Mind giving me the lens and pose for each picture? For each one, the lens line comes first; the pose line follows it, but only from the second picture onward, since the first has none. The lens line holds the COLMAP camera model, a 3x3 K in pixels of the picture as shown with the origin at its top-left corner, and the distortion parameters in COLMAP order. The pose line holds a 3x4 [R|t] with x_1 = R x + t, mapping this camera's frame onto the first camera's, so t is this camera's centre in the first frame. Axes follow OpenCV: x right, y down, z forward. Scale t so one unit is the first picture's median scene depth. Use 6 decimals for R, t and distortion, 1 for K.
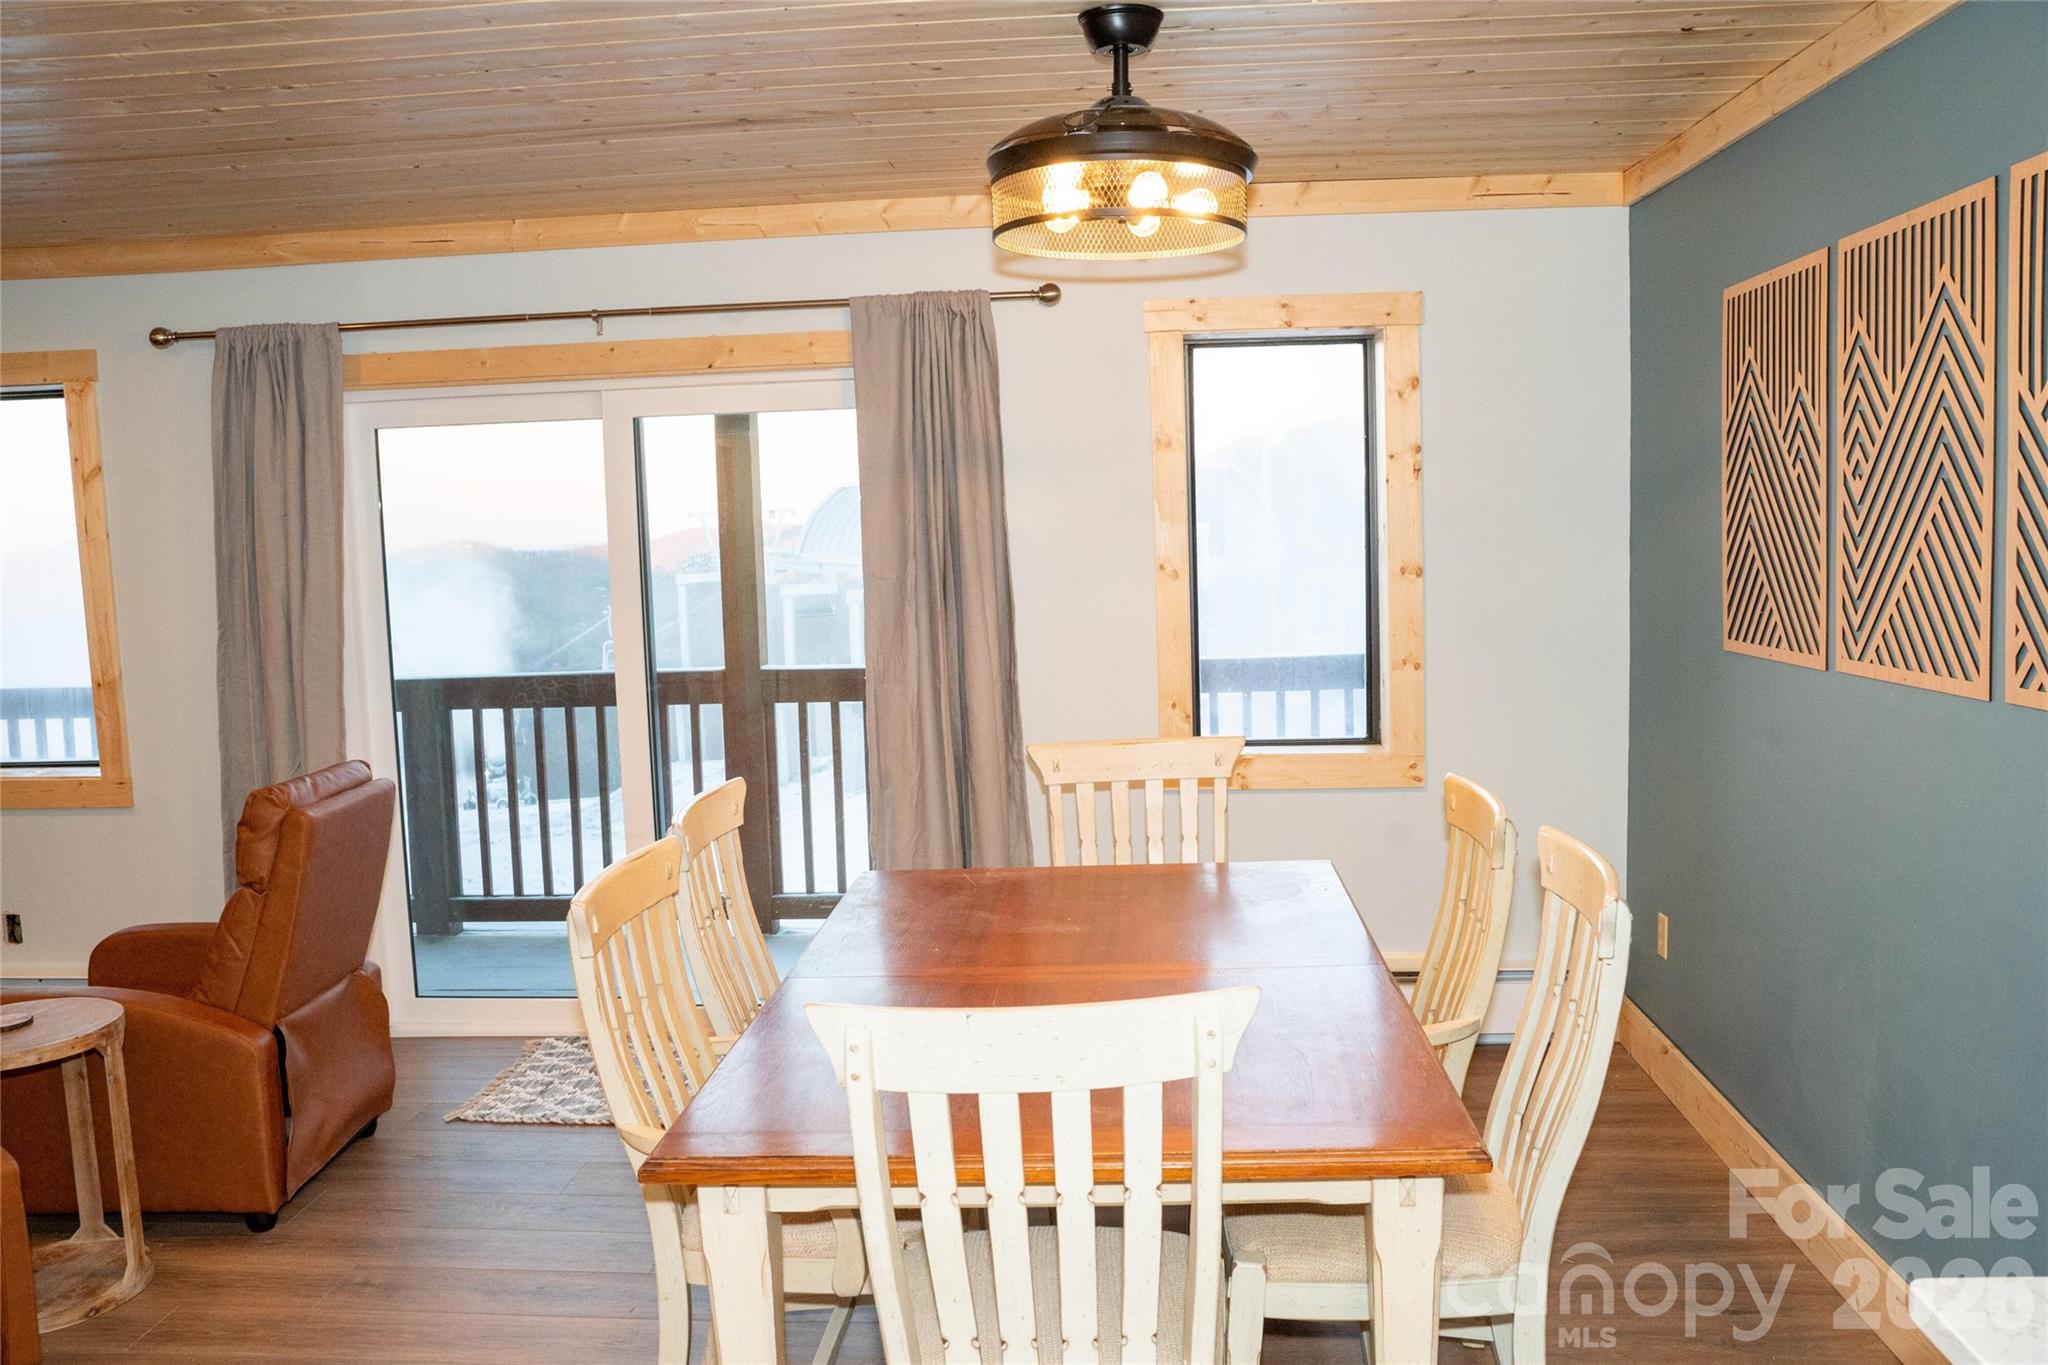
lens RADIAL K [[1626.2, 0, 1022.3], [0, 1626.2, 669.0], [0, 0, 1]] dist [-0.053441, 0.004751]
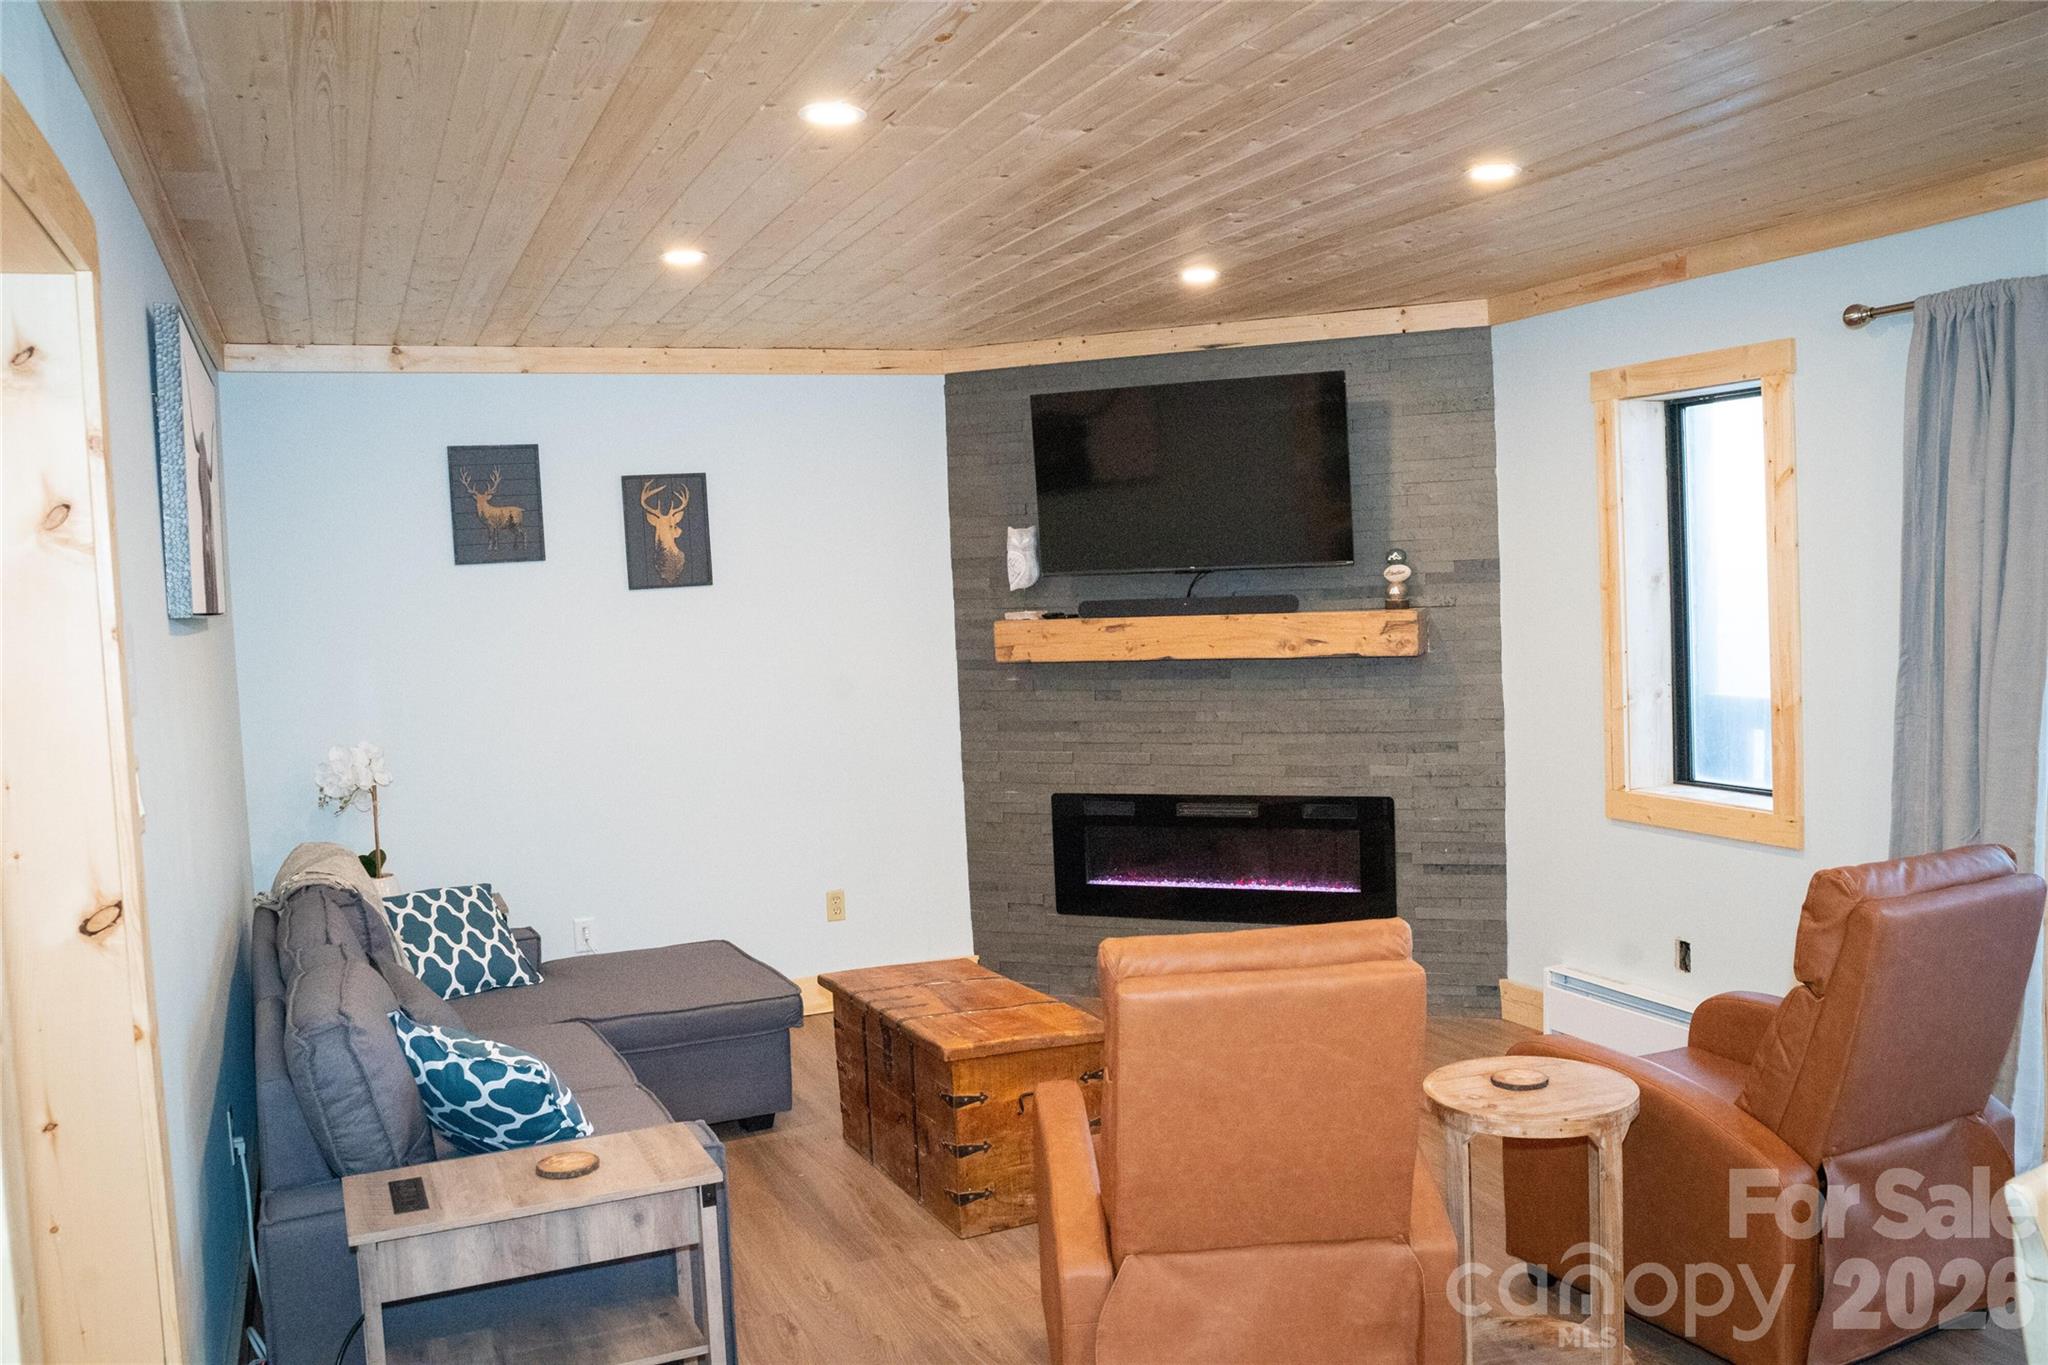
lens RADIAL K [[1626.2, 0, 1022.3], [0, 1626.2, 669.0], [0, 0, 1]] dist [-0.053441, 0.004751]
pose [[0.458777, 0.061386, -0.886428, 0.033827], [-0.057599, 0.997567, 0.039271, -0.026526], [0.886682, 0.033040, 0.461197, 0.219466]]
